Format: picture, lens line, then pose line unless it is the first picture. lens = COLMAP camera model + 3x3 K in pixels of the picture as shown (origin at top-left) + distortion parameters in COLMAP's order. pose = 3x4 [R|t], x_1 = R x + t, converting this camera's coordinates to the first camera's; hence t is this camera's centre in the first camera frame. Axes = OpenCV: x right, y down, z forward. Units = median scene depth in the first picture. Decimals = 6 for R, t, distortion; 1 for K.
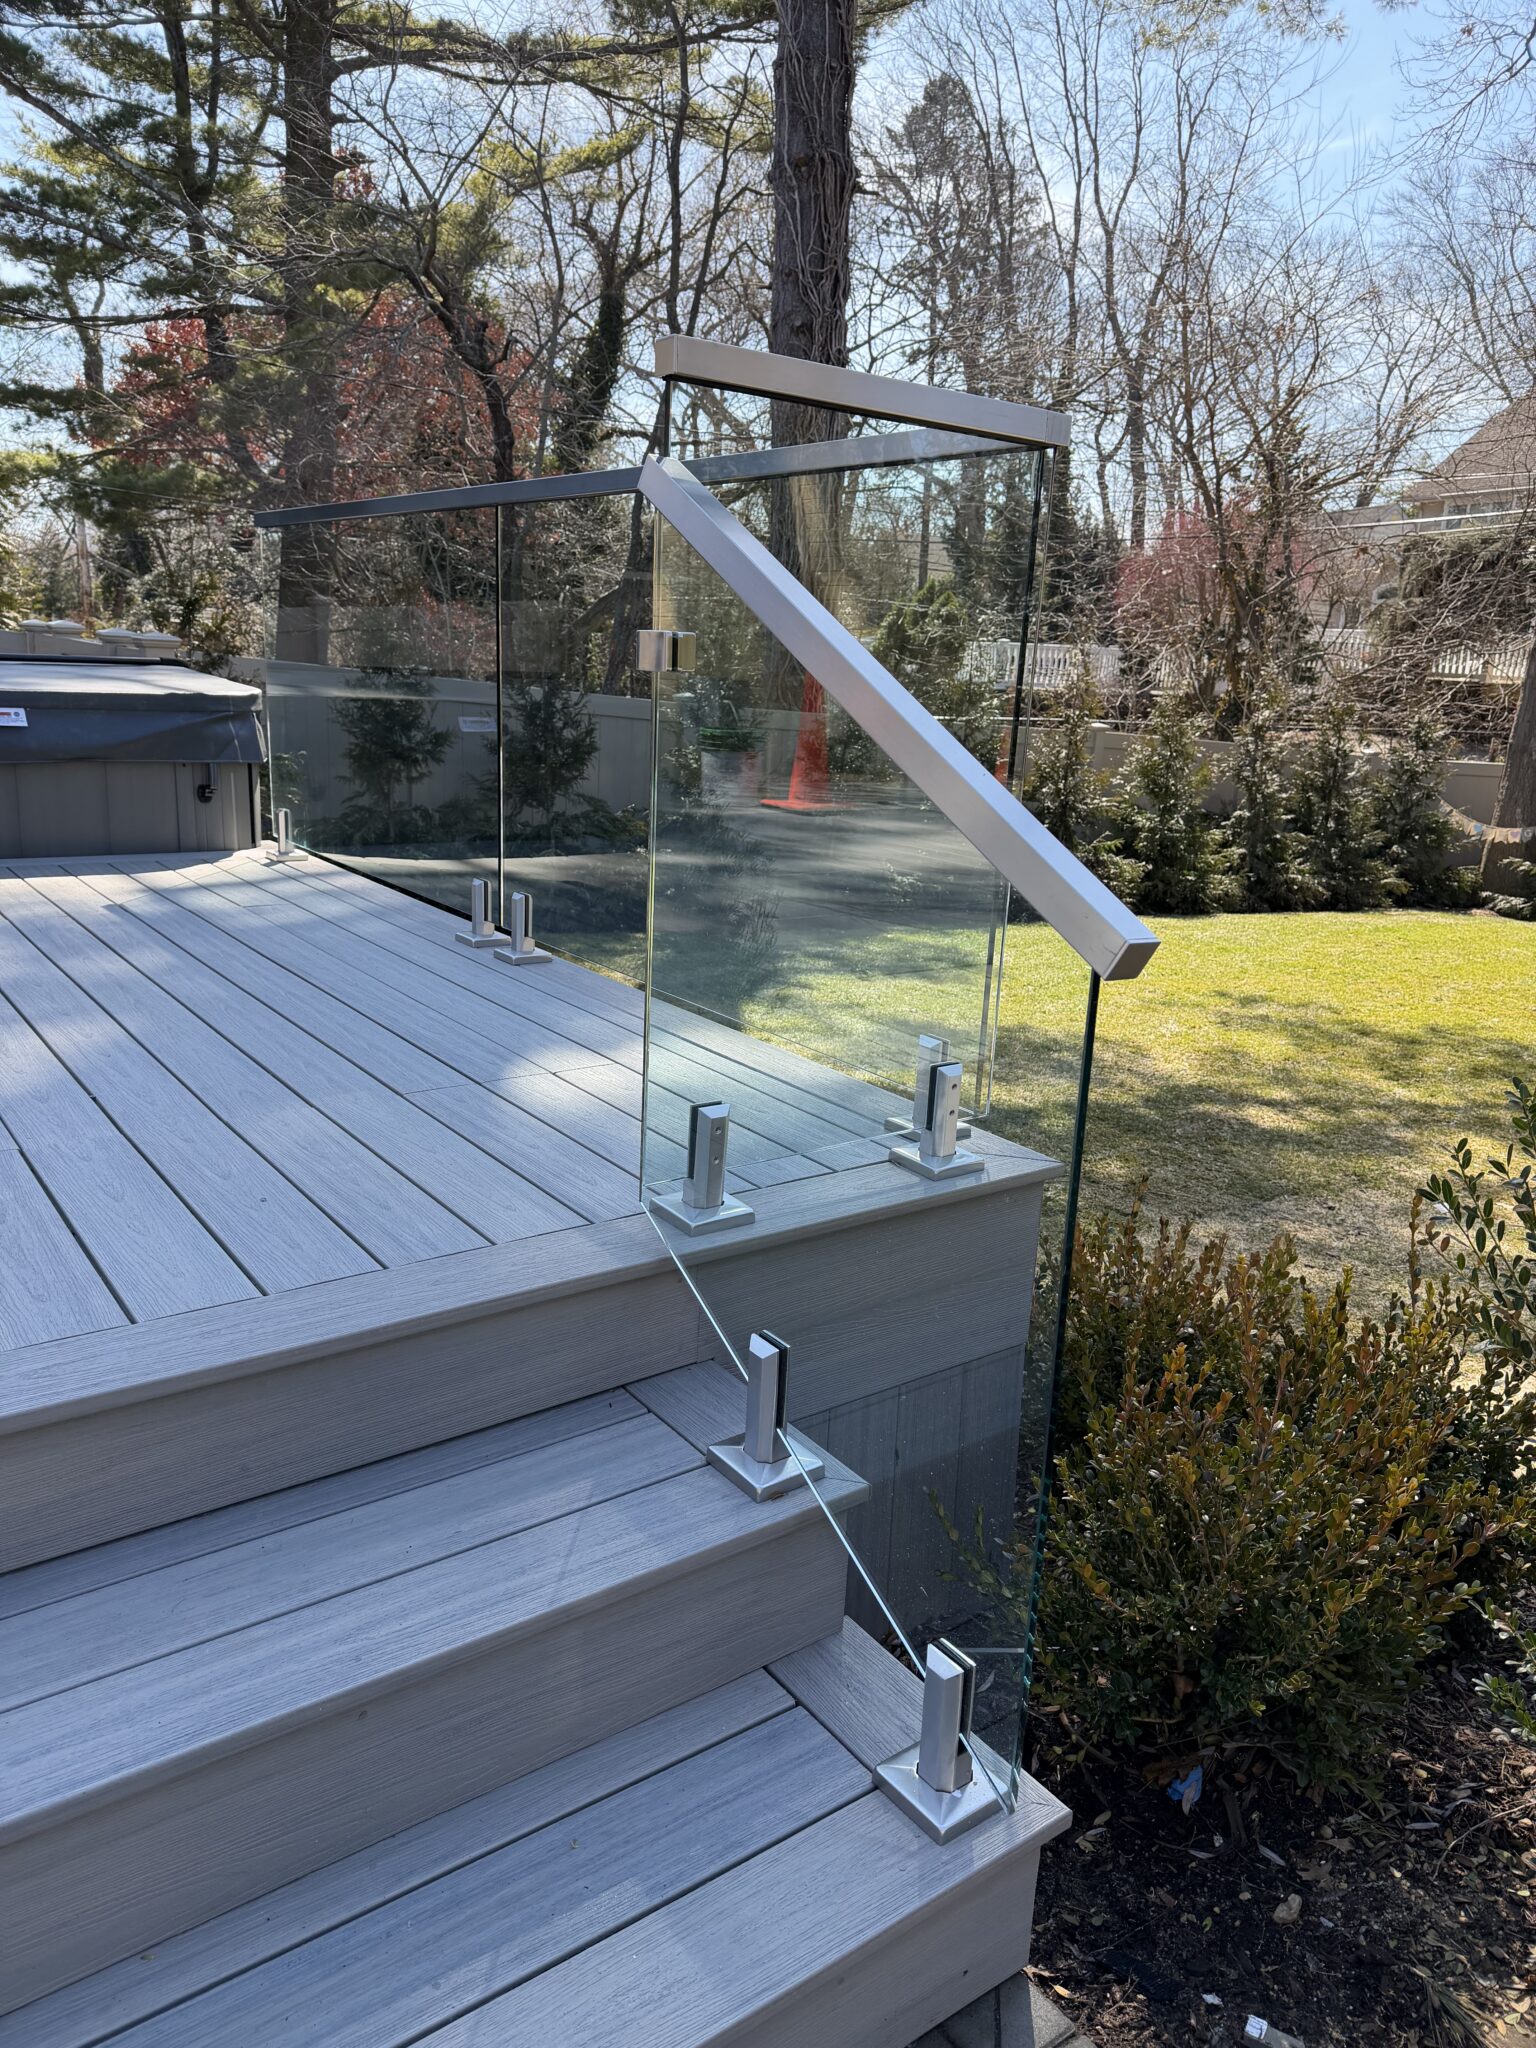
lens RADIAL K [[1427.4, 0, 757.8], [0, 1427.4, 1022.1], [0, 0, 1]] dist [0.064610, -0.057960]
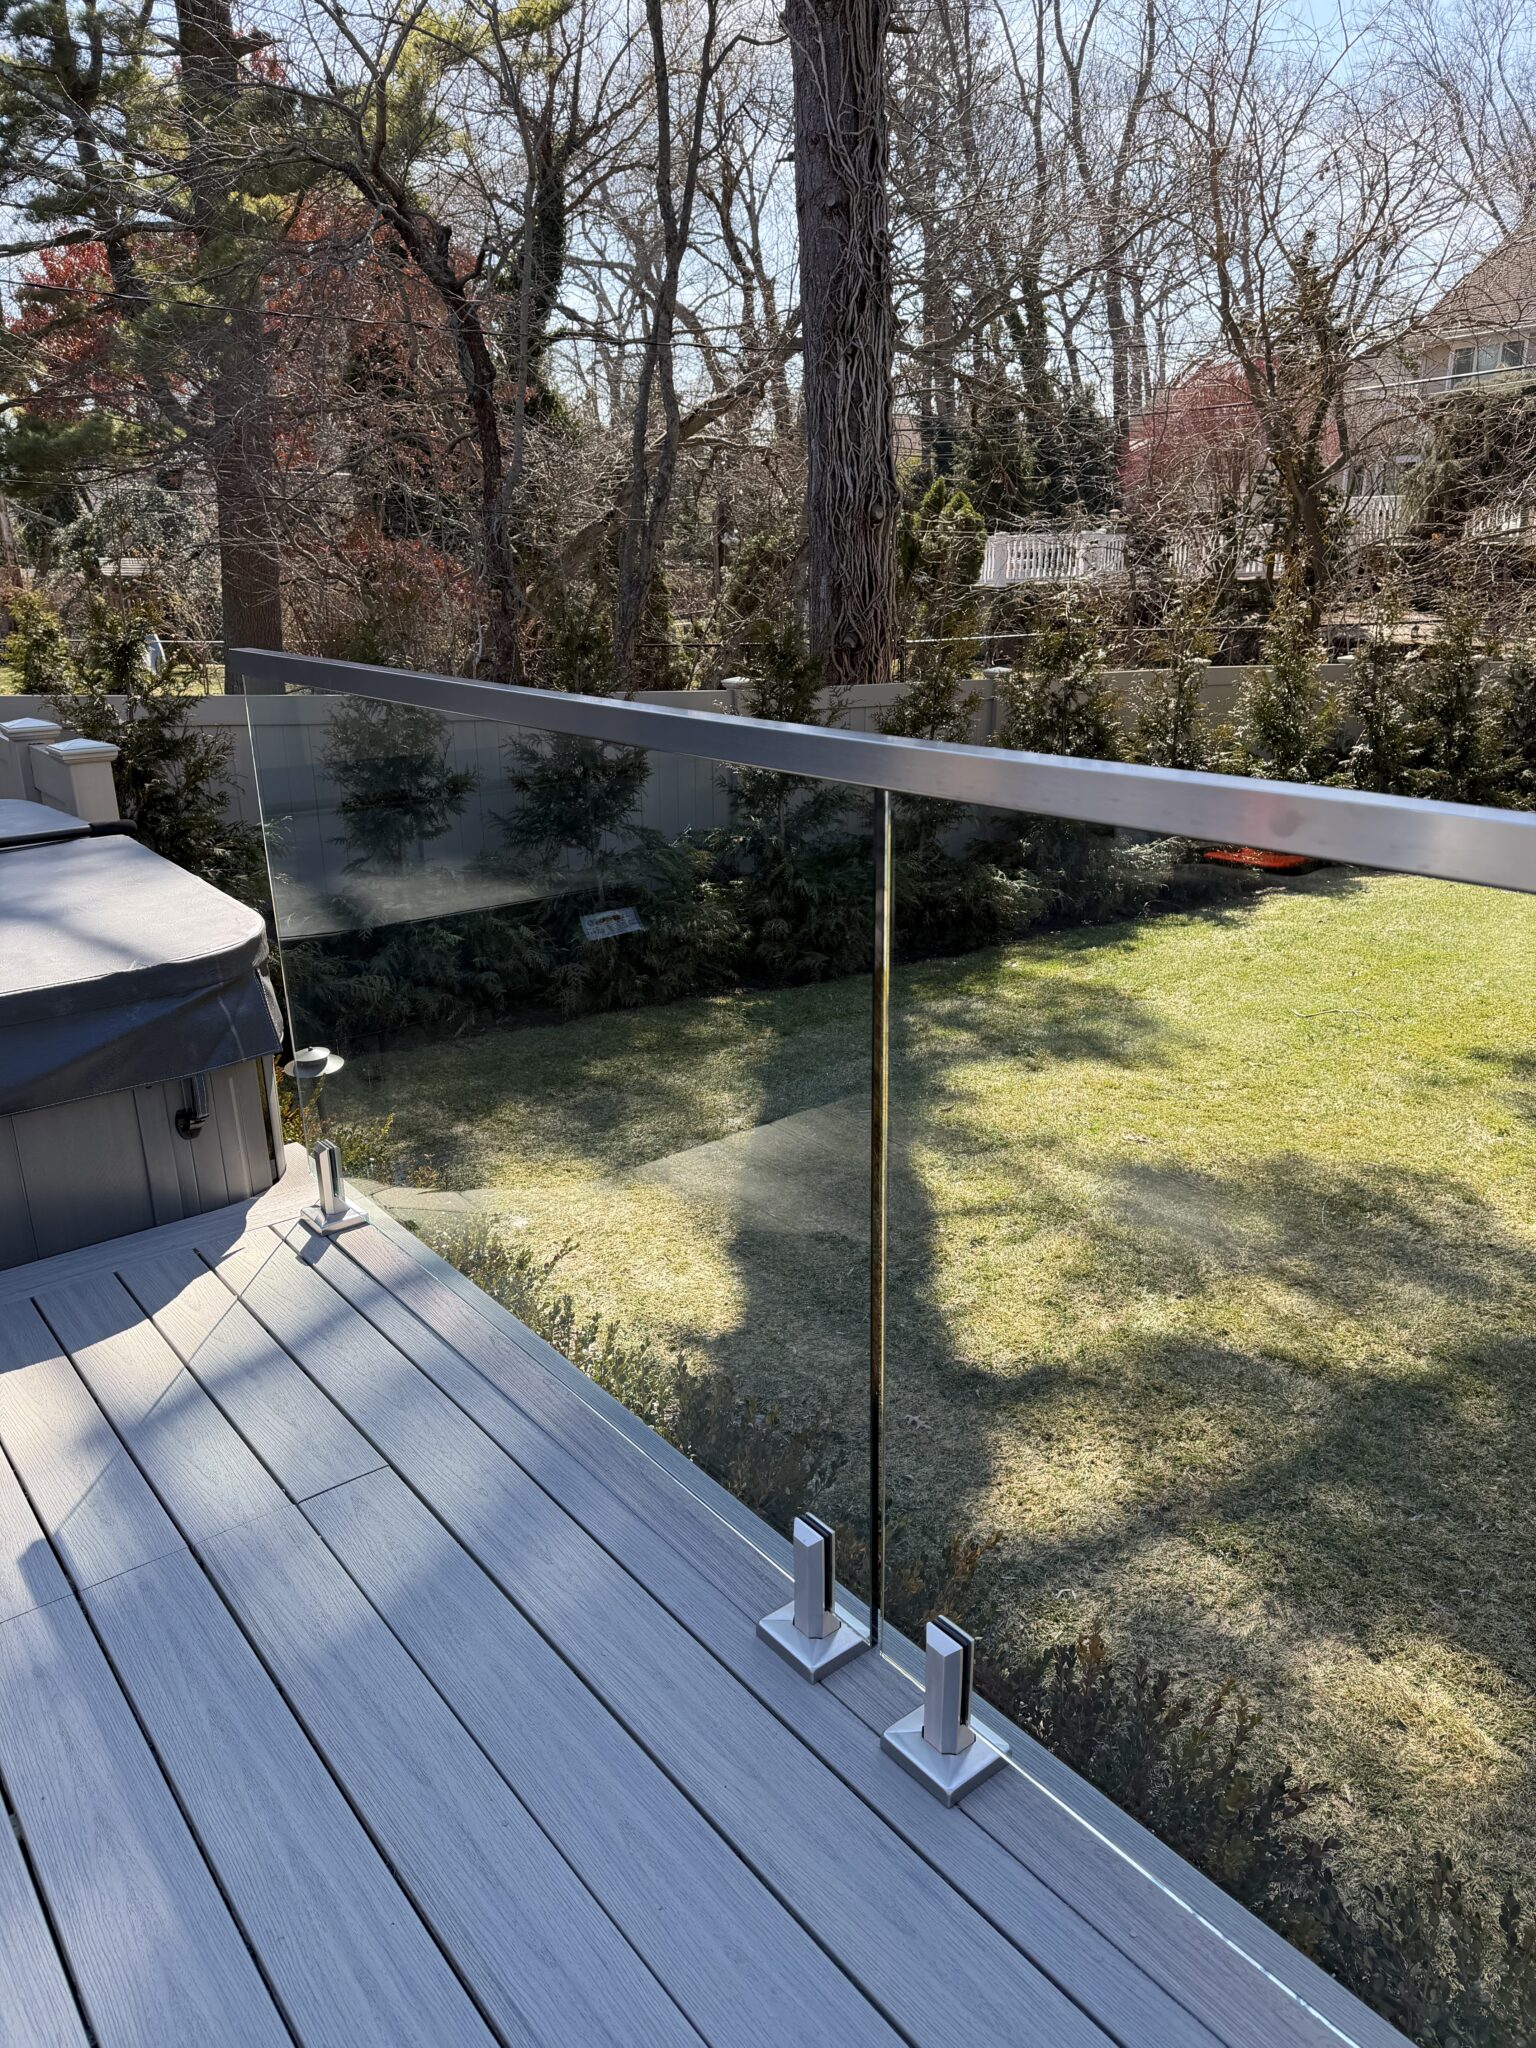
lens RADIAL K [[1424.9, 0, 744.9], [0, 1424.9, 1020.2], [0, 0, 1]] dist [0.052656, -0.036722]
pose [[0.997347, -0.072637, 0.004731, -0.035130], [0.072143, 0.995037, 0.068529, -0.050206], [-0.009686, -0.068006, 0.997638, 0.093398]]
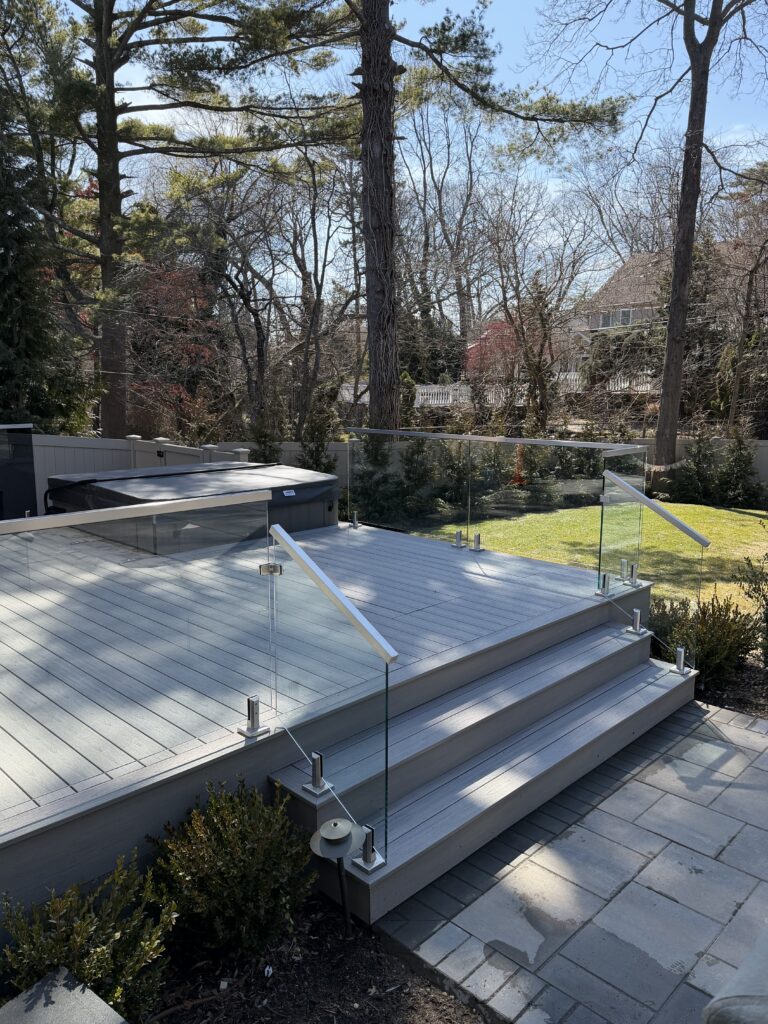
lens RADIAL K [[747.4, 0, 368.1], [0, 747.4, 511.6], [0, 0, 1]] dist [0.176776, -0.267366]
pose [[0.987991, -0.072381, 0.136511, -0.119699], [0.082491, 0.994136, -0.069916, -0.004965], [-0.130650, 0.080337, 0.988168, -0.163625]]
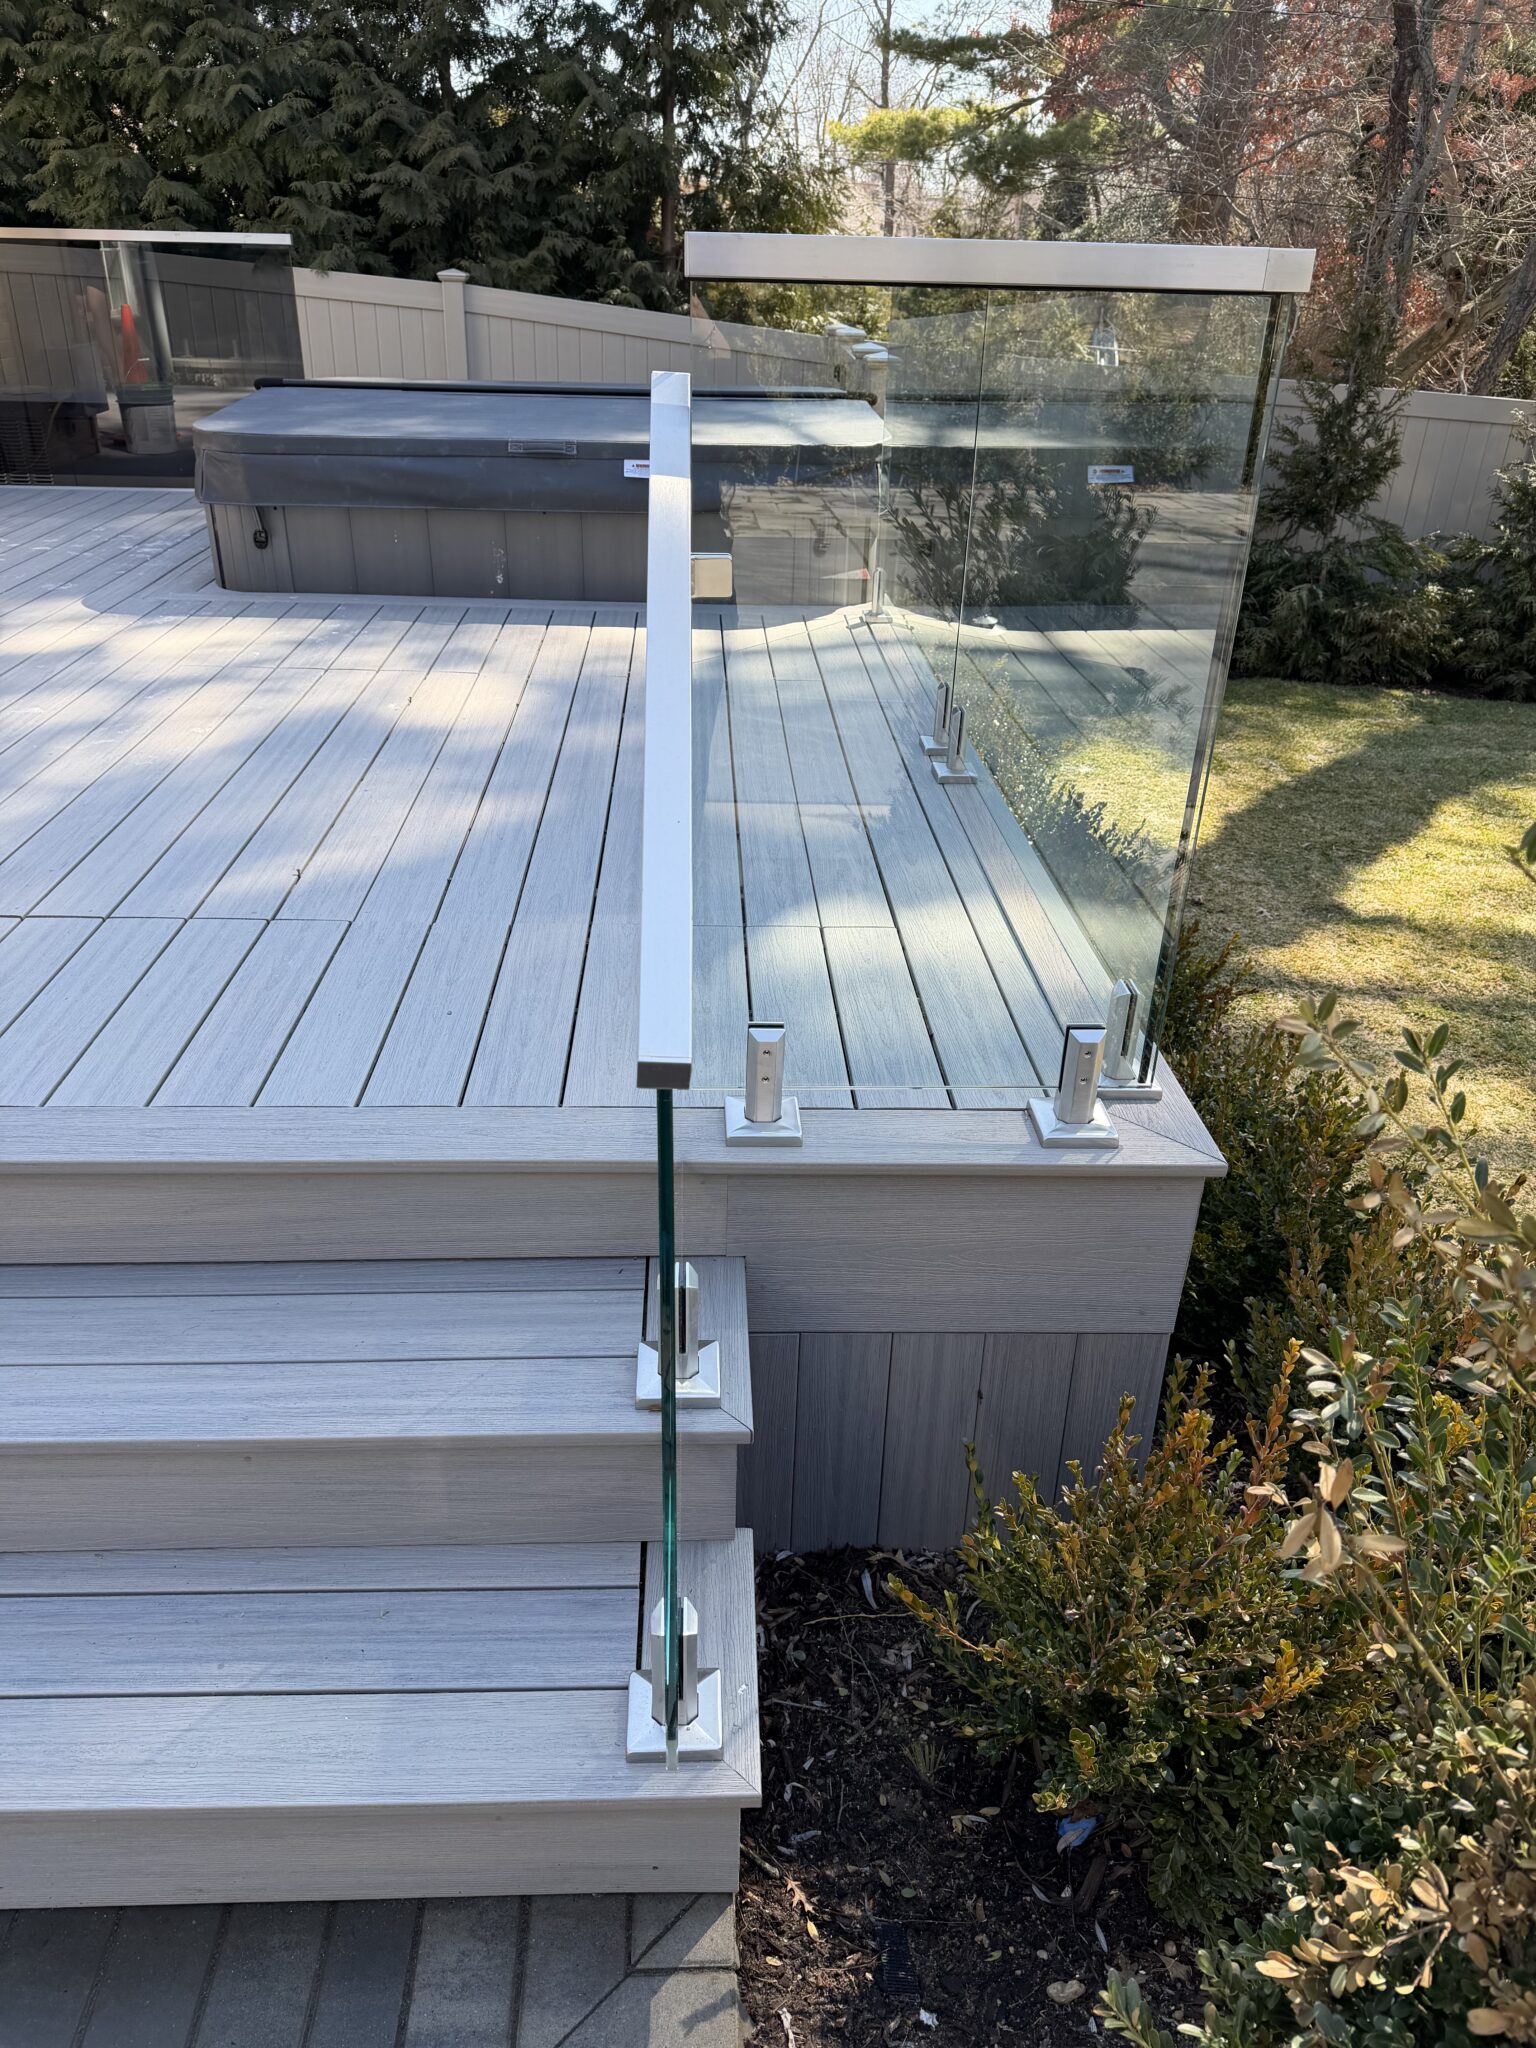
lens RADIAL K [[1427.4, 0, 757.8], [0, 1427.4, 1022.1], [0, 0, 1]] dist [0.064610, -0.057960]
pose [[0.828876, 0.232844, -0.508672, 0.042670], [-0.120719, 0.962289, 0.243776, -0.017042], [0.546252, -0.140654, 0.825727, 0.014922]]
